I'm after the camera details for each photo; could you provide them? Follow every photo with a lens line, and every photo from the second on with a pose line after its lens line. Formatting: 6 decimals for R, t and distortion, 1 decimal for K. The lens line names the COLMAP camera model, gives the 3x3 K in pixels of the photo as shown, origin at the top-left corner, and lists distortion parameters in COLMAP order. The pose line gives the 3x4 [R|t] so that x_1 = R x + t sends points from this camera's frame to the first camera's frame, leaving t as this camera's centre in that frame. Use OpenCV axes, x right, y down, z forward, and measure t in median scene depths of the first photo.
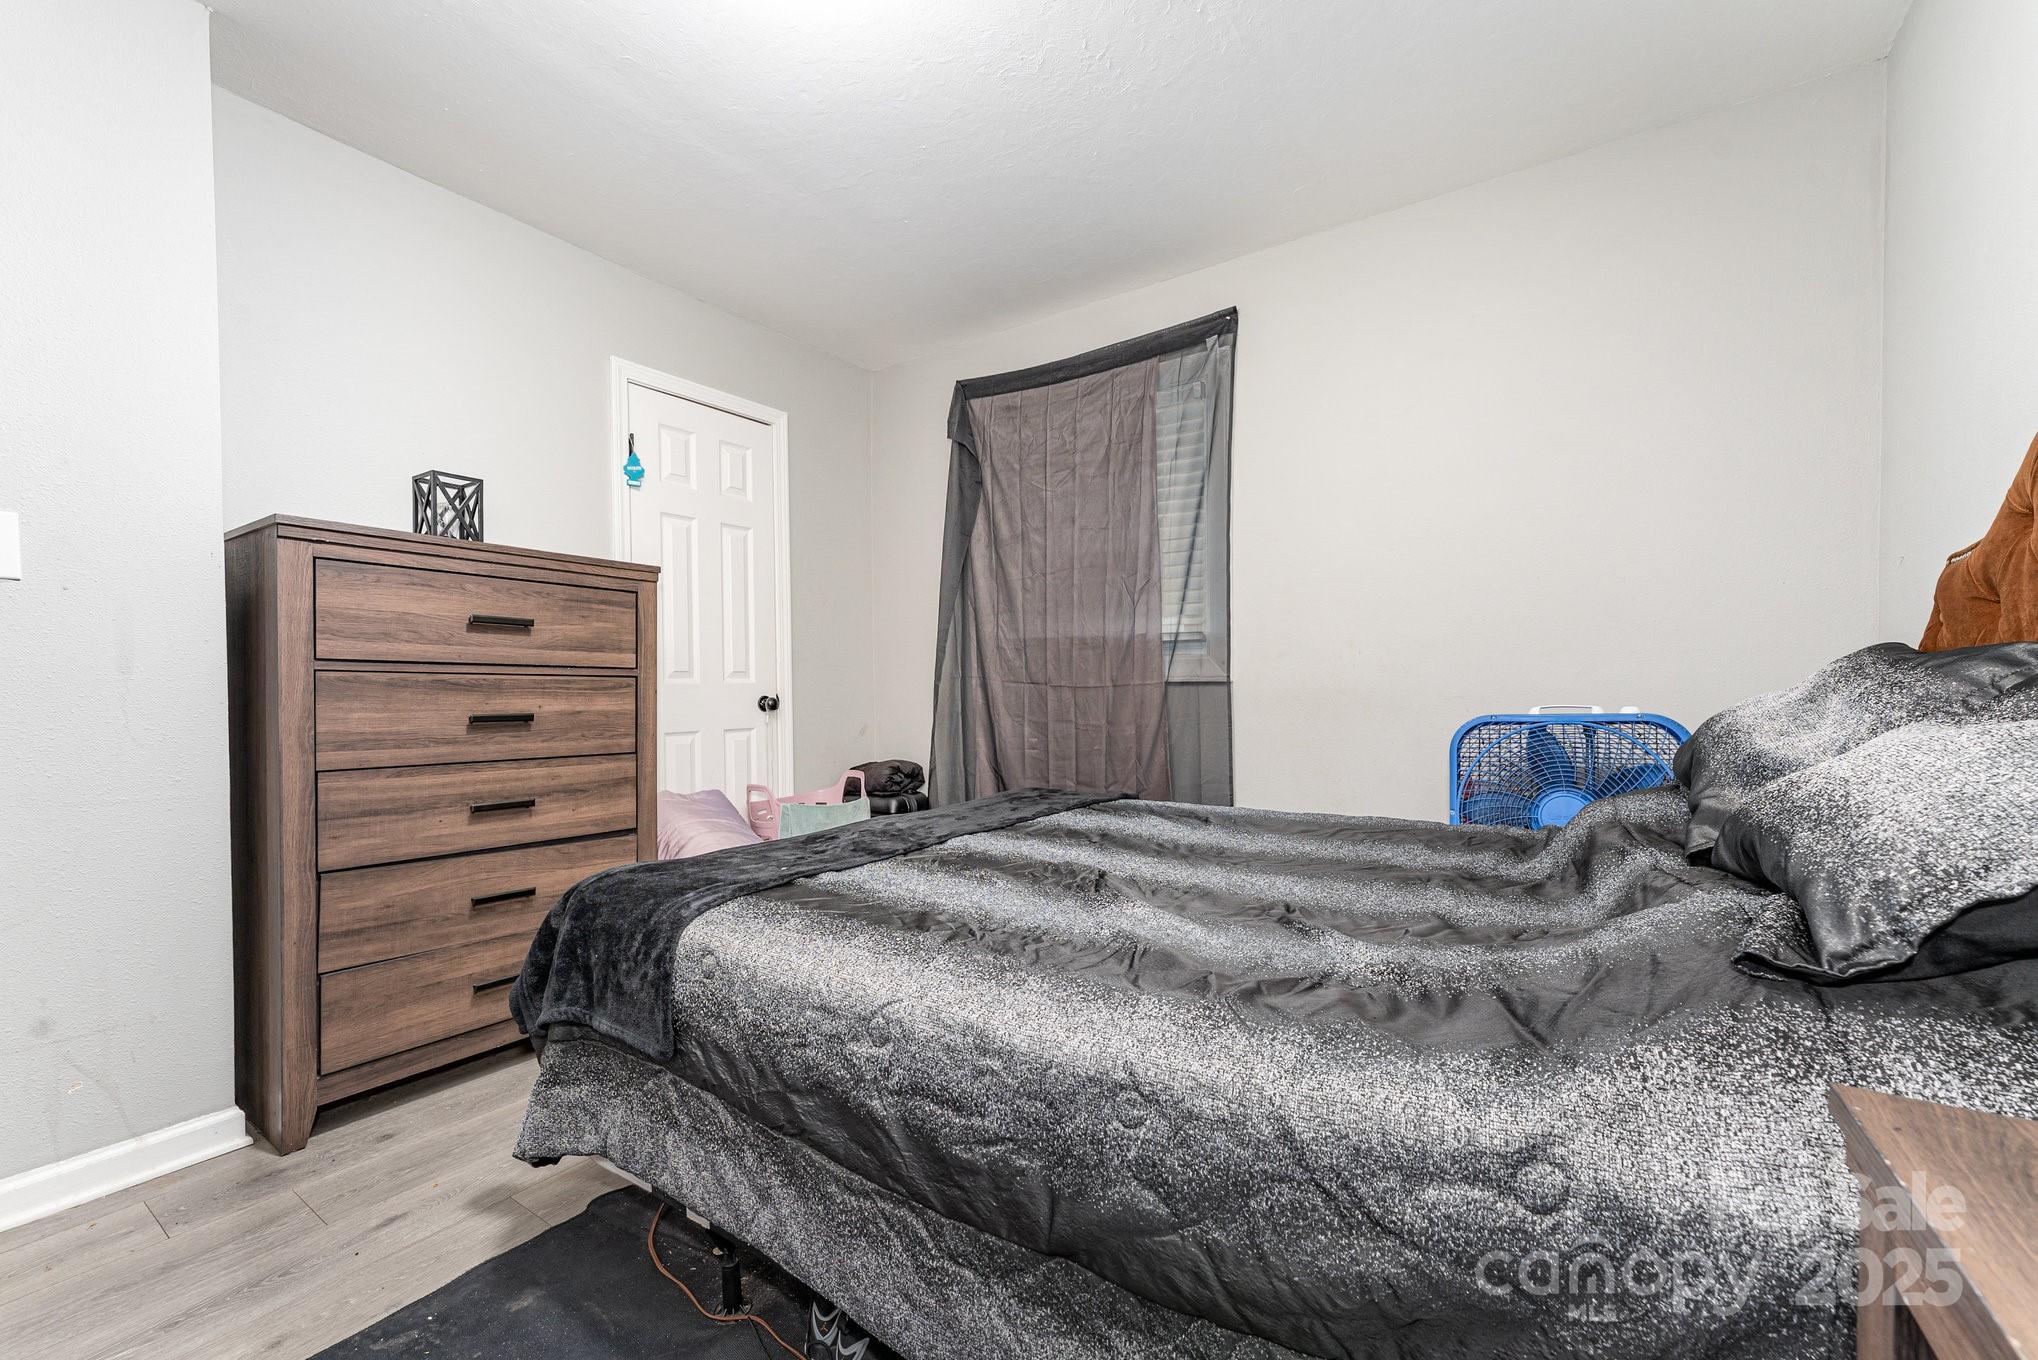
lens RADIAL K [[816.7, 0, 1017.1], [0, 816.7, 709.6], [0, 0, 1]] dist [0.000173, 0.000012]
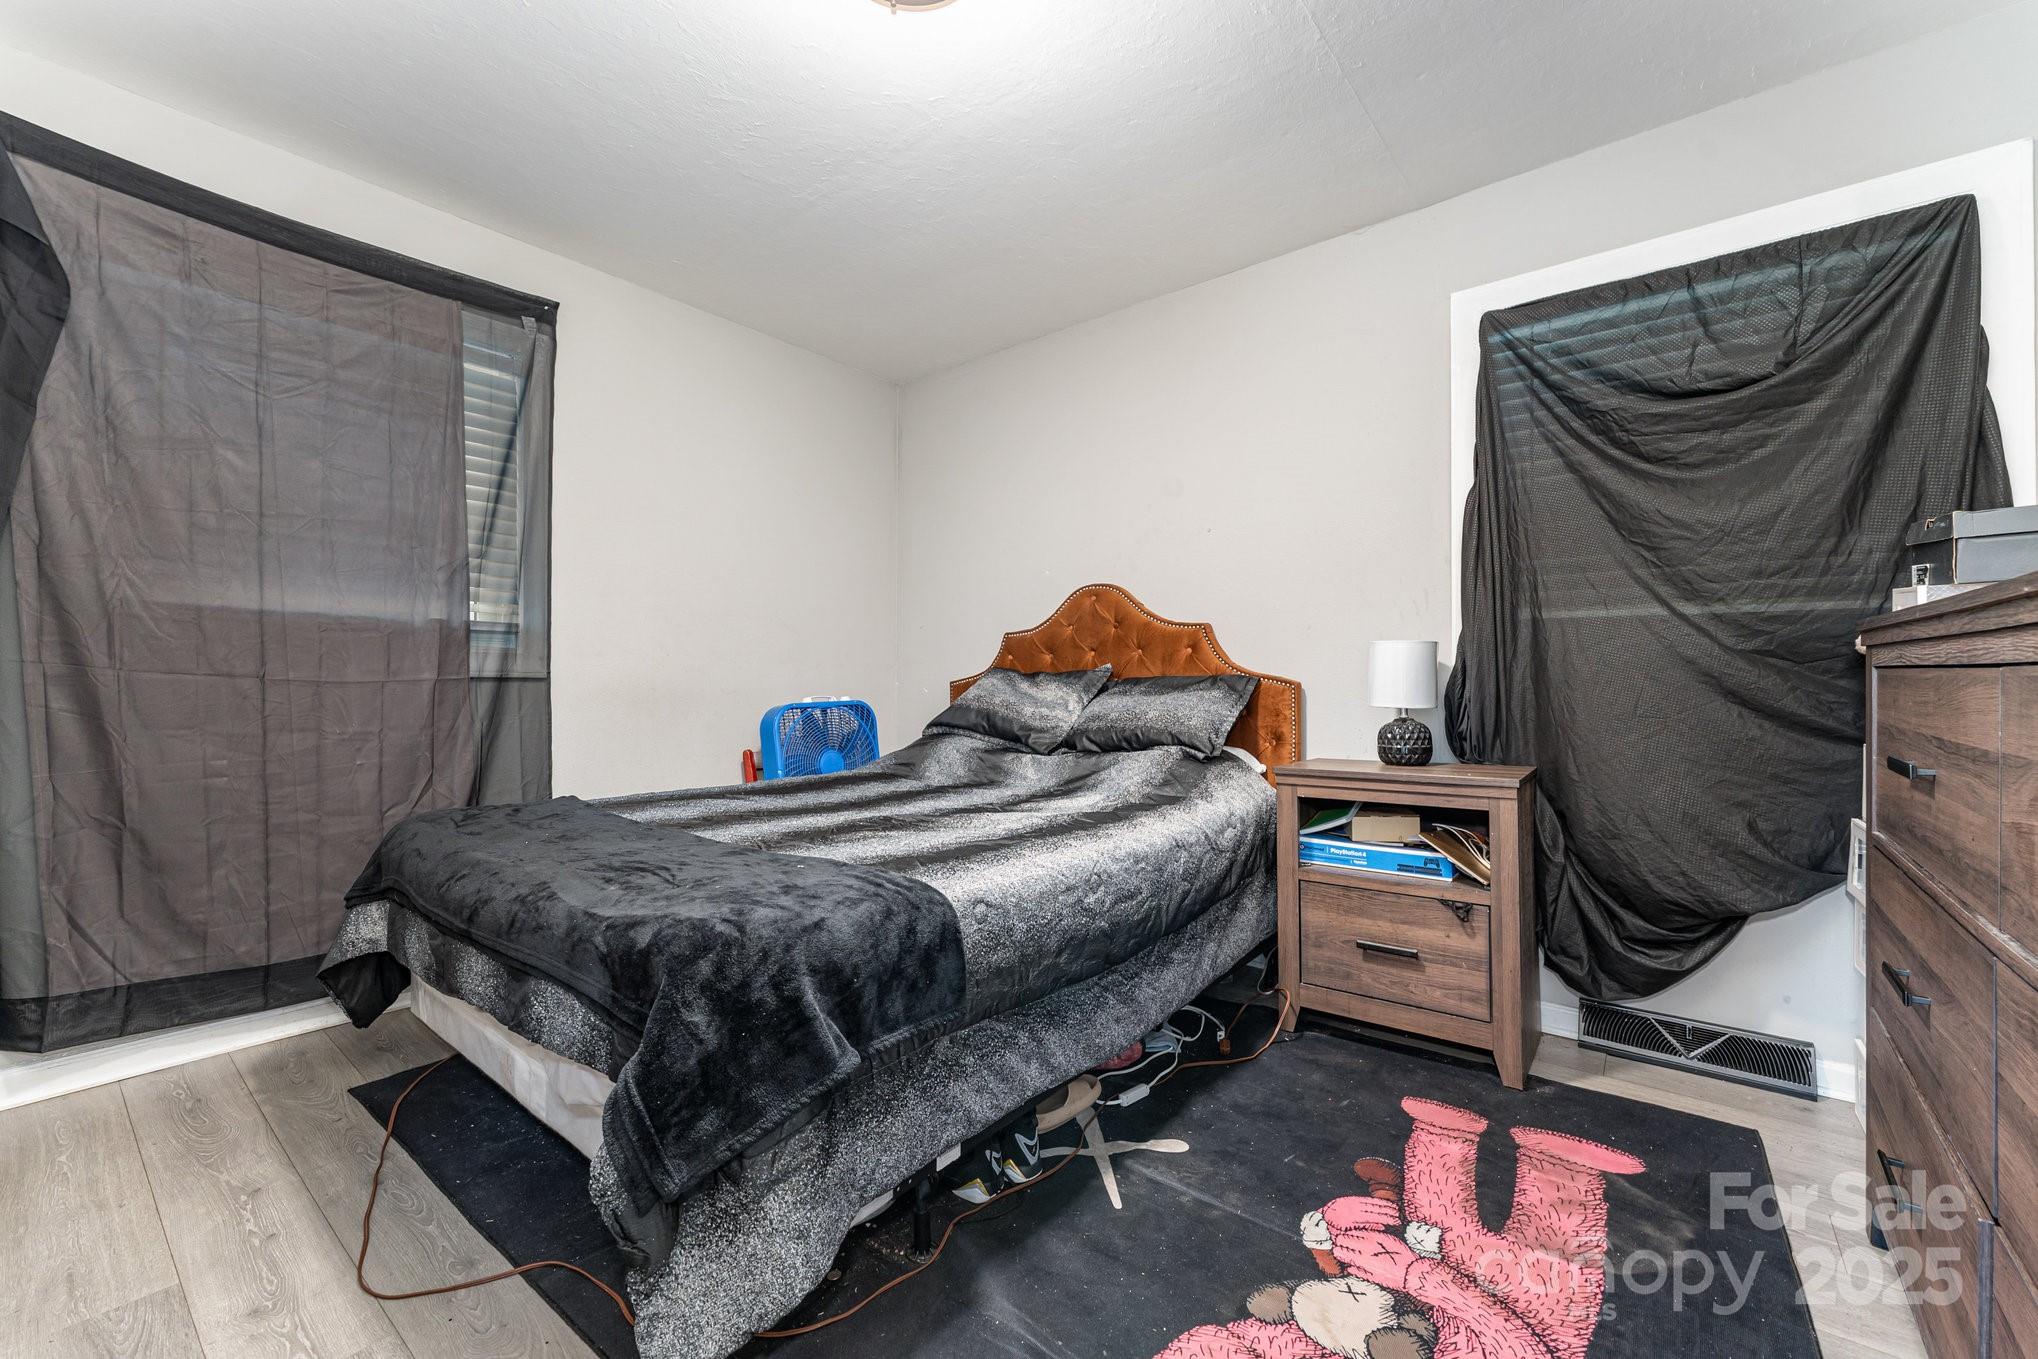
lens RADIAL K [[822.3, 0, 1025.4], [0, 822.3, 683.5], [0, 0, 1]] dist [0.001064, 0.000129]
pose [[0.072410, 0.009508, 0.997330, -1.832846], [0.026995, 0.999570, -0.011490, -0.003673], [-0.997010, 0.027755, 0.072122, 0.984045]]
